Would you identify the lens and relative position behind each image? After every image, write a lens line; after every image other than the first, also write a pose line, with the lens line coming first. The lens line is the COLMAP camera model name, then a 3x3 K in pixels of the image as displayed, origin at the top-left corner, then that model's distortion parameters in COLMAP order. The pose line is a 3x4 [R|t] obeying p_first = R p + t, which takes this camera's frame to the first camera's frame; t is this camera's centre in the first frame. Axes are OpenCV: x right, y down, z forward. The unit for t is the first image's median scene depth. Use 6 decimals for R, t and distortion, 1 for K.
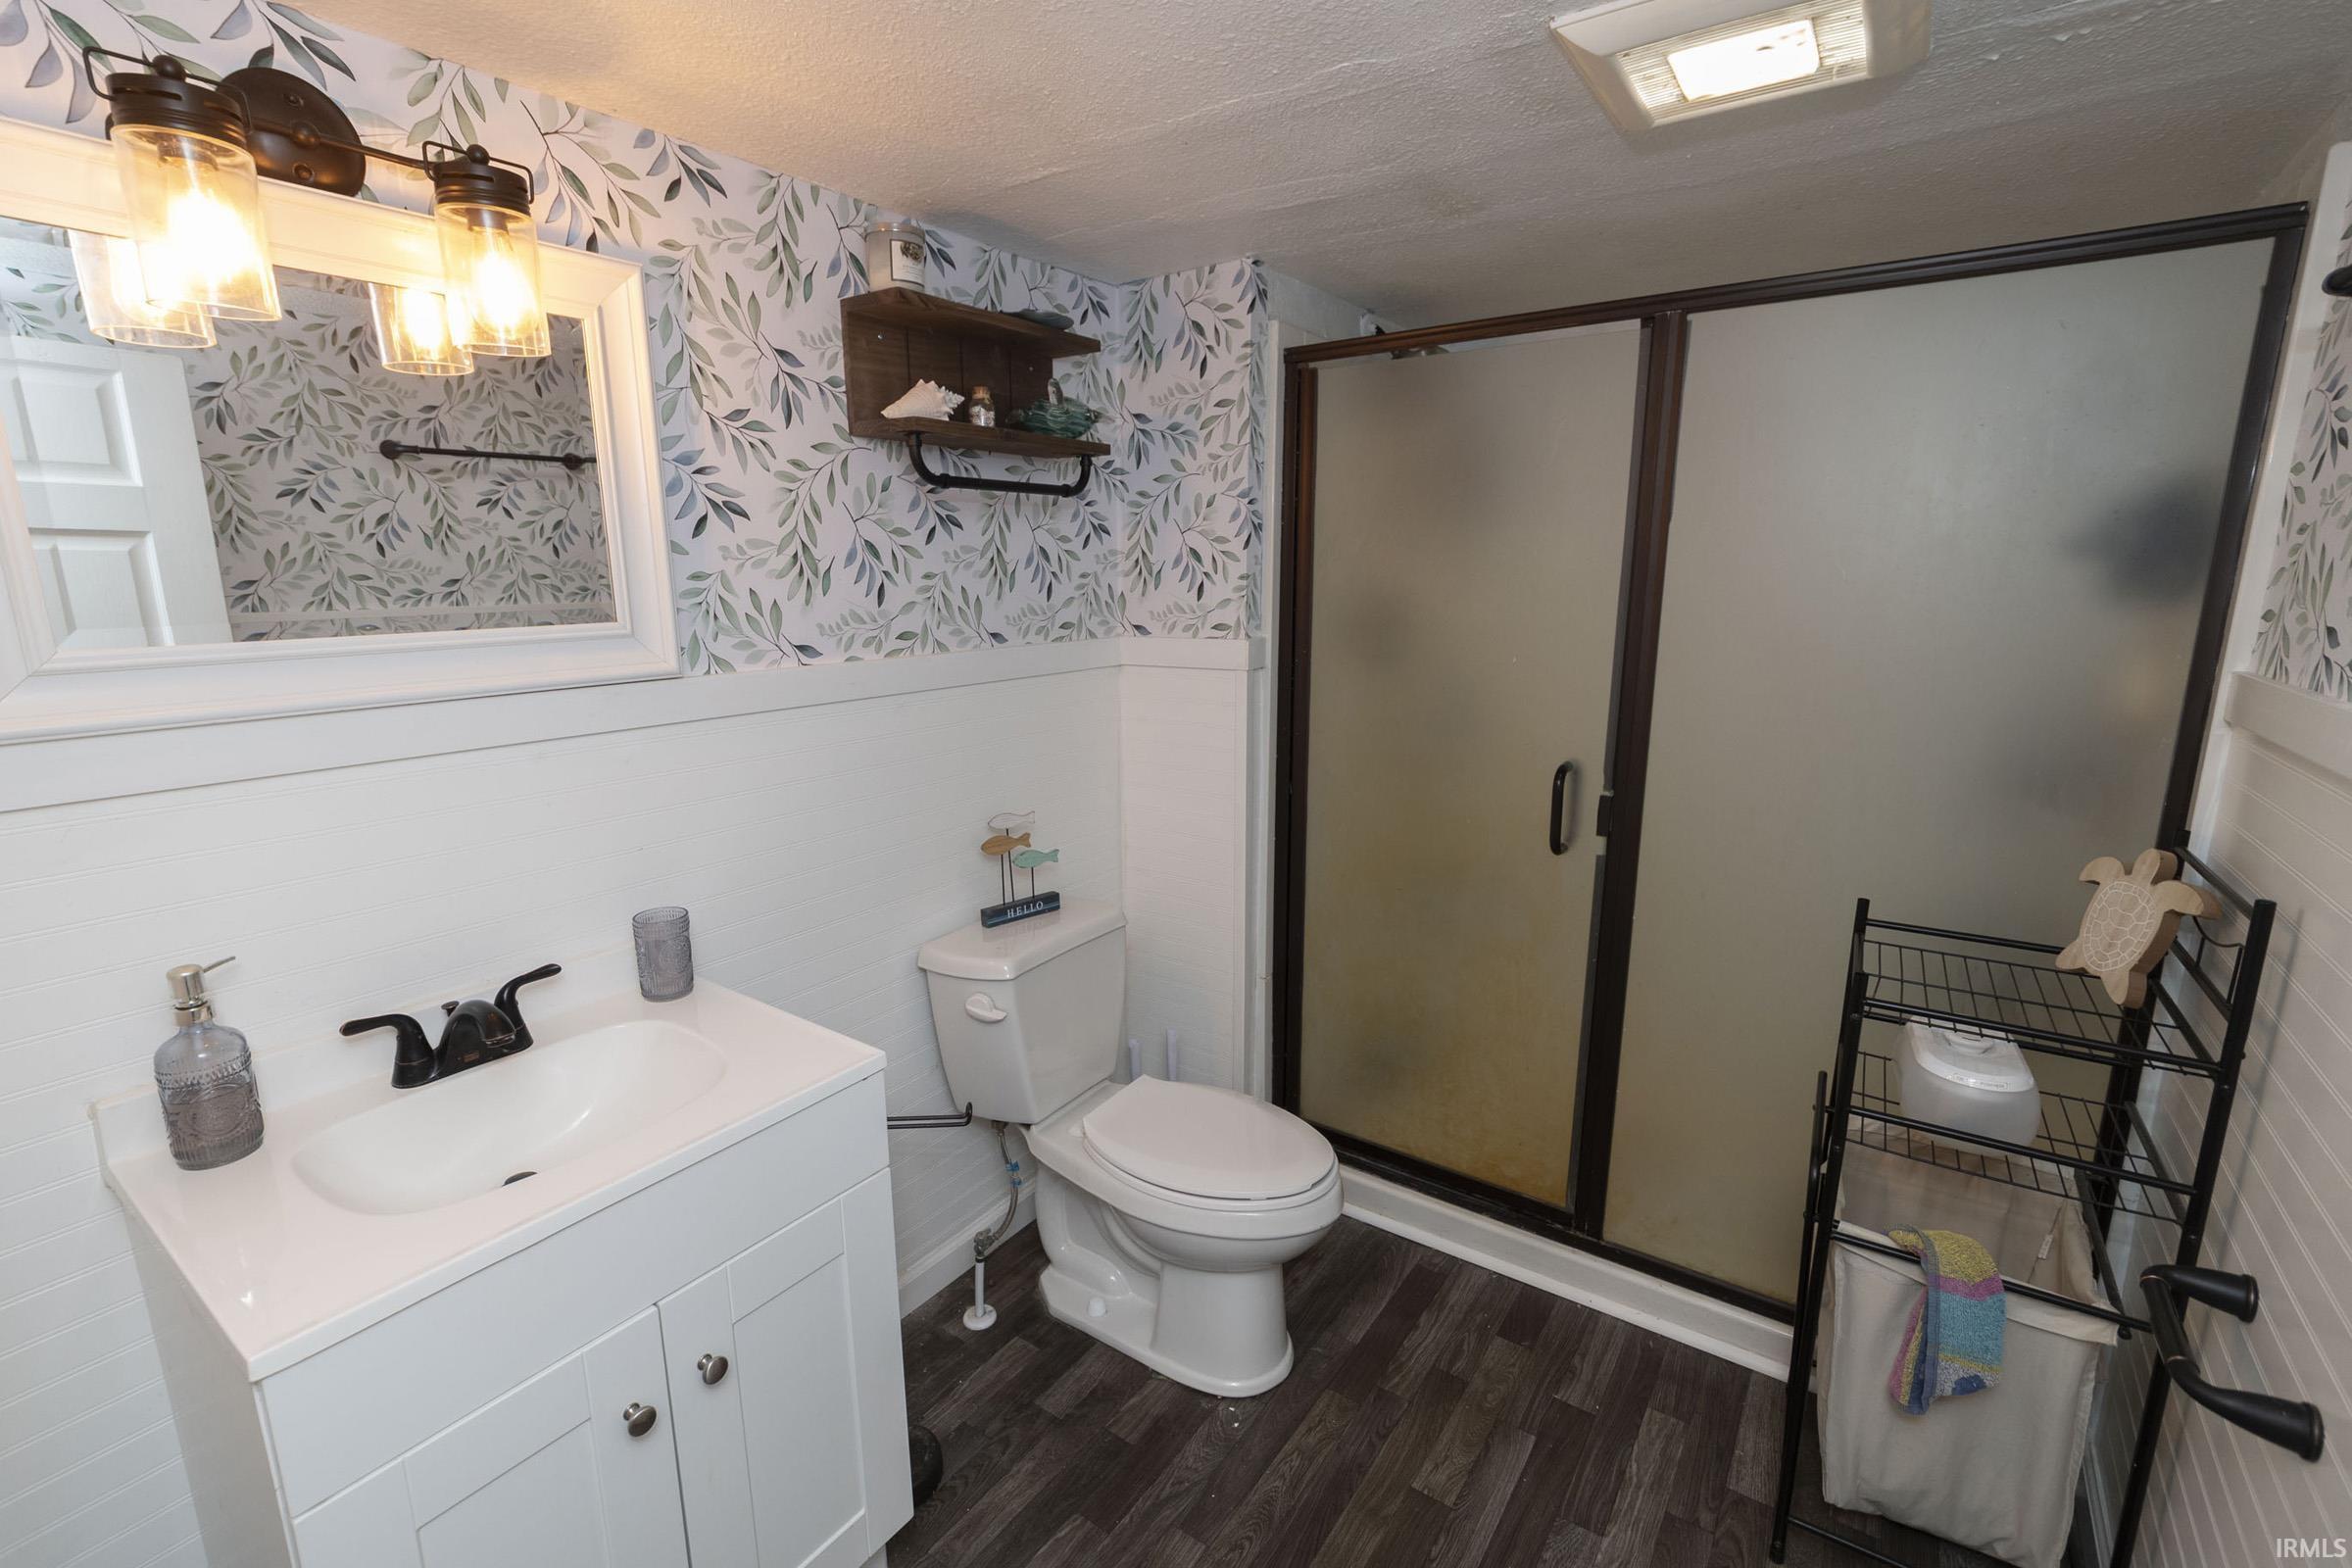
lens RADIAL K [[1030.2, 0, 1152.0], [0, 1030.2, 784.6], [0, 0, 1]] dist [-0.002418, -0.000010]
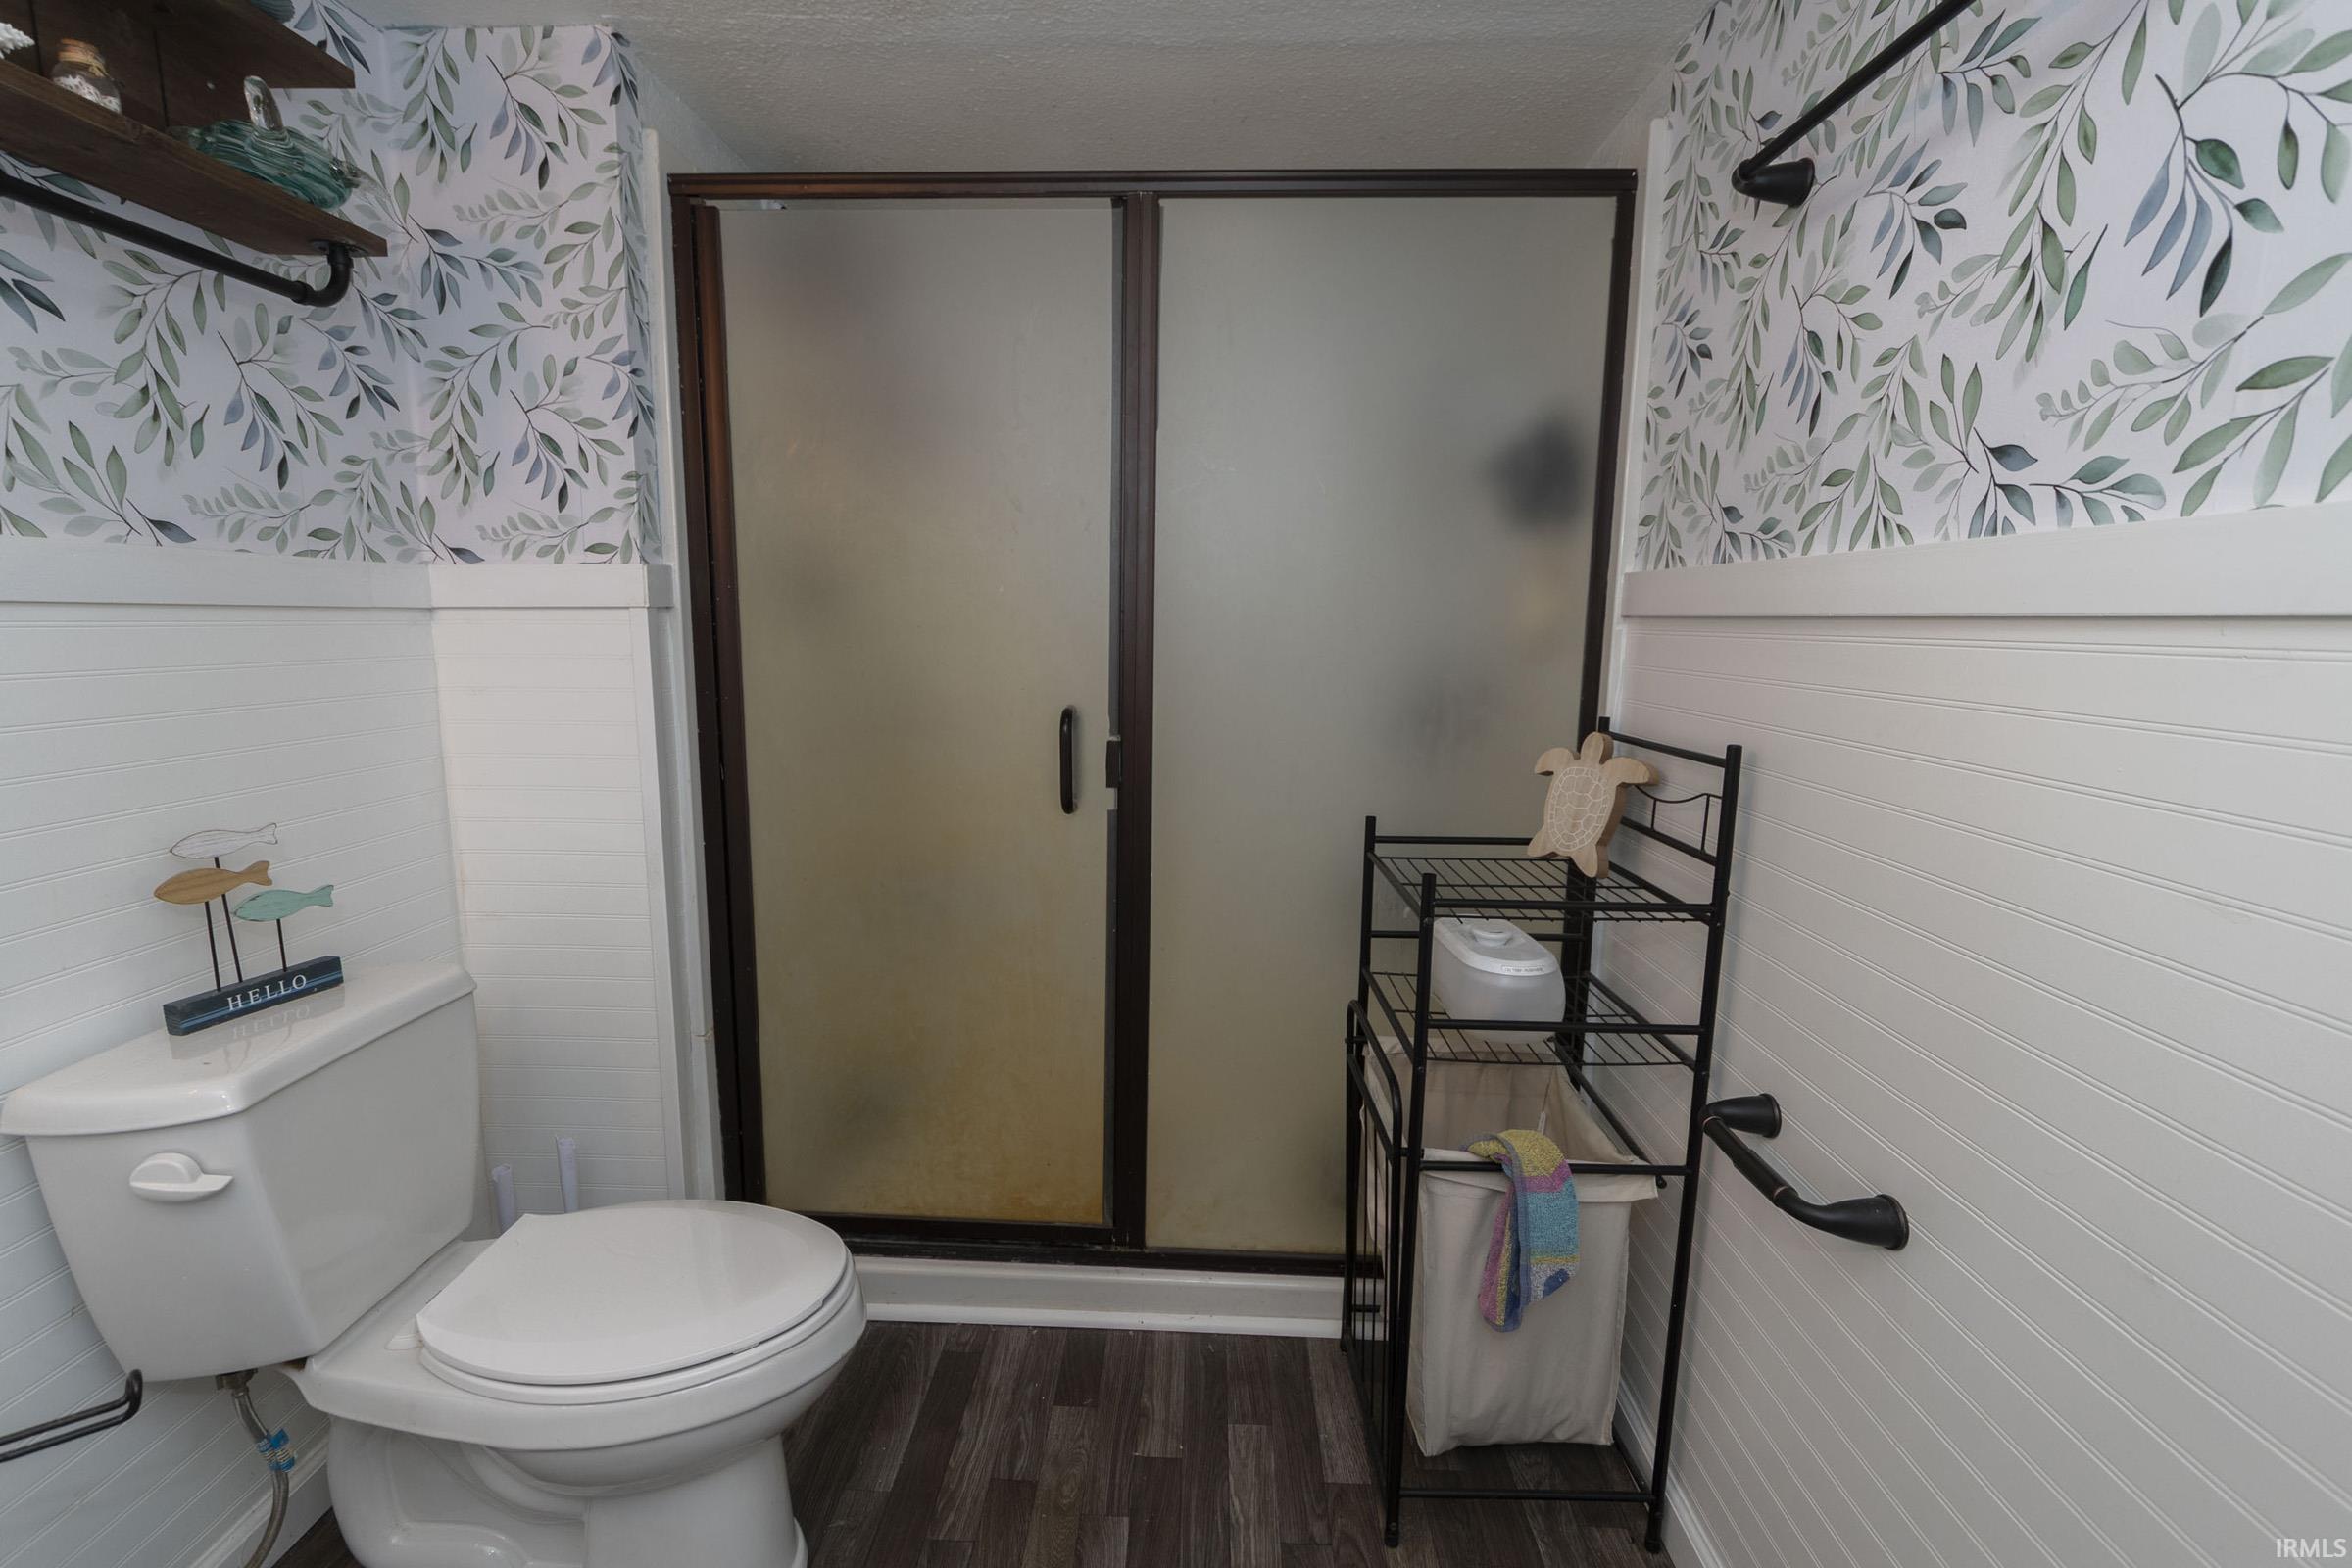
lens RADIAL K [[1029.6, 0, 1156.1], [0, 1029.6, 777.8], [0, 0, 1]] dist [-0.002768, 0.001440]
pose [[0.834994, -0.066660, 0.546207, -0.012938], [0.094183, 0.995300, -0.022512, 0.066154], [-0.542139, 0.070241, 0.837348, 0.245026]]
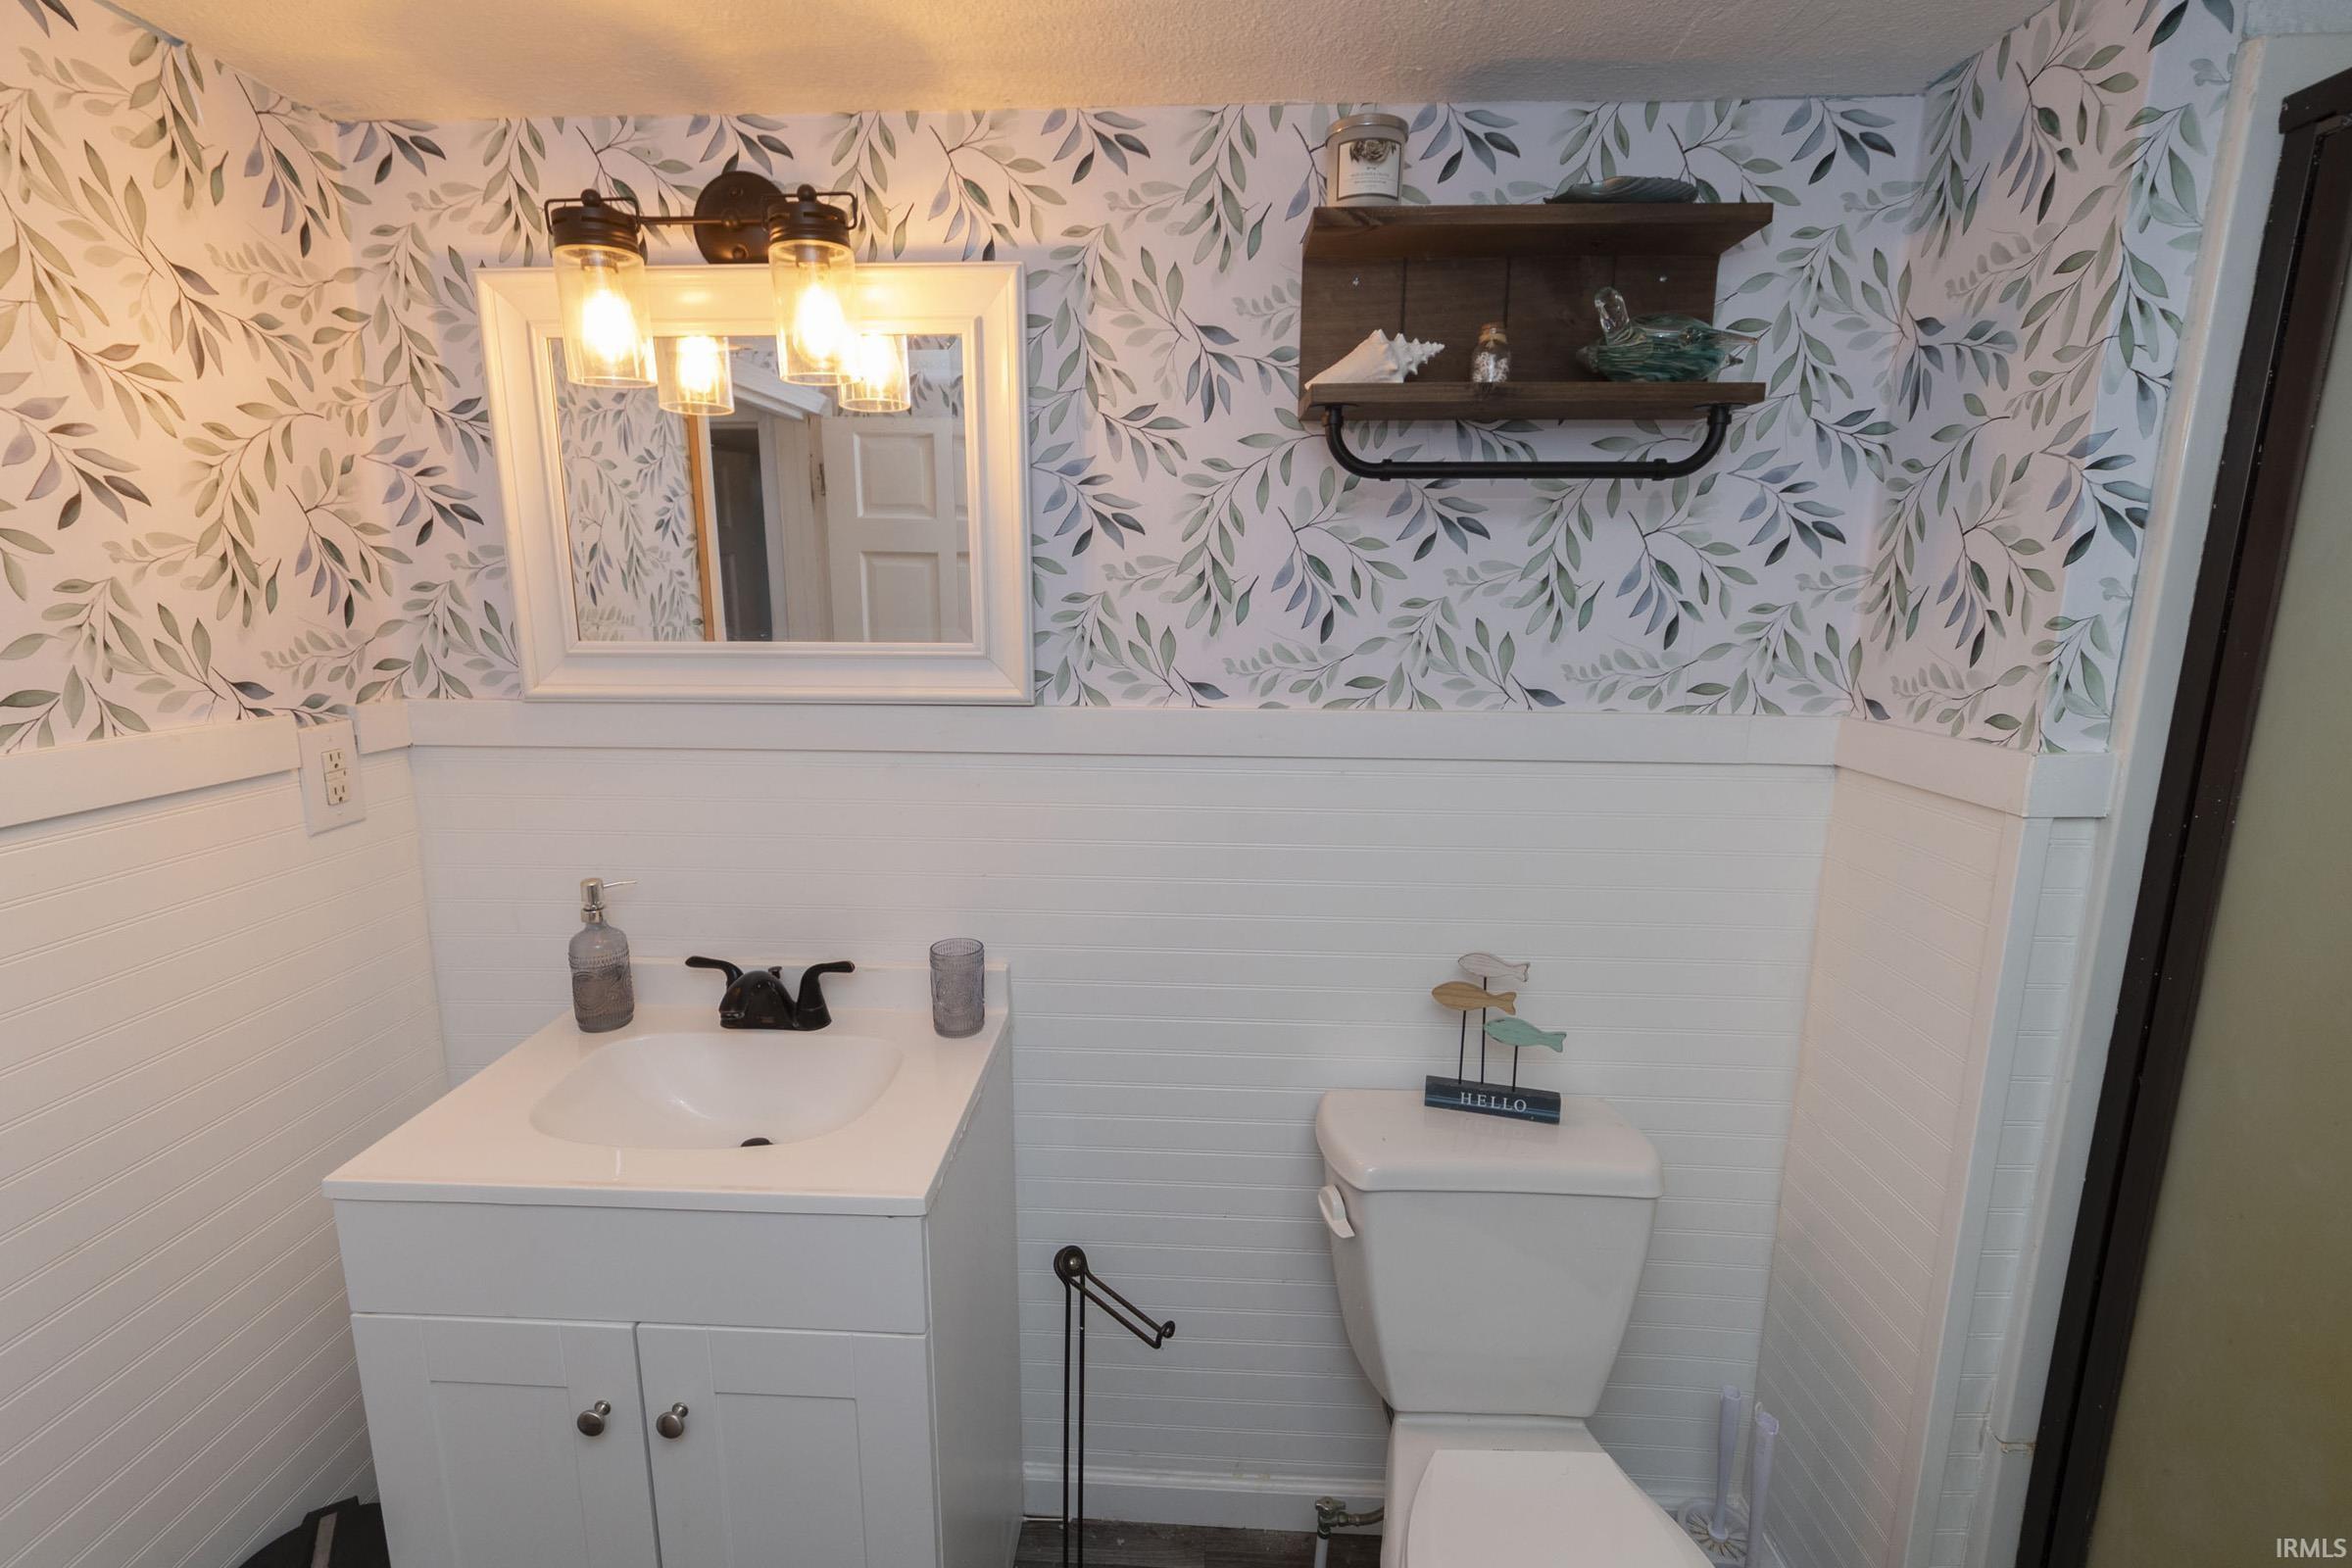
lens RADIAL K [[1031.9, 0, 1160.9], [0, 1031.9, 773.9], [0, 0, 1]] dist [0.002092, -0.004263]
pose [[0.548987, 0.164318, -0.819520, 0.298099], [-0.182564, 0.980384, 0.074275, -0.106632], [0.815649, 0.108839, 0.568217, 0.456188]]
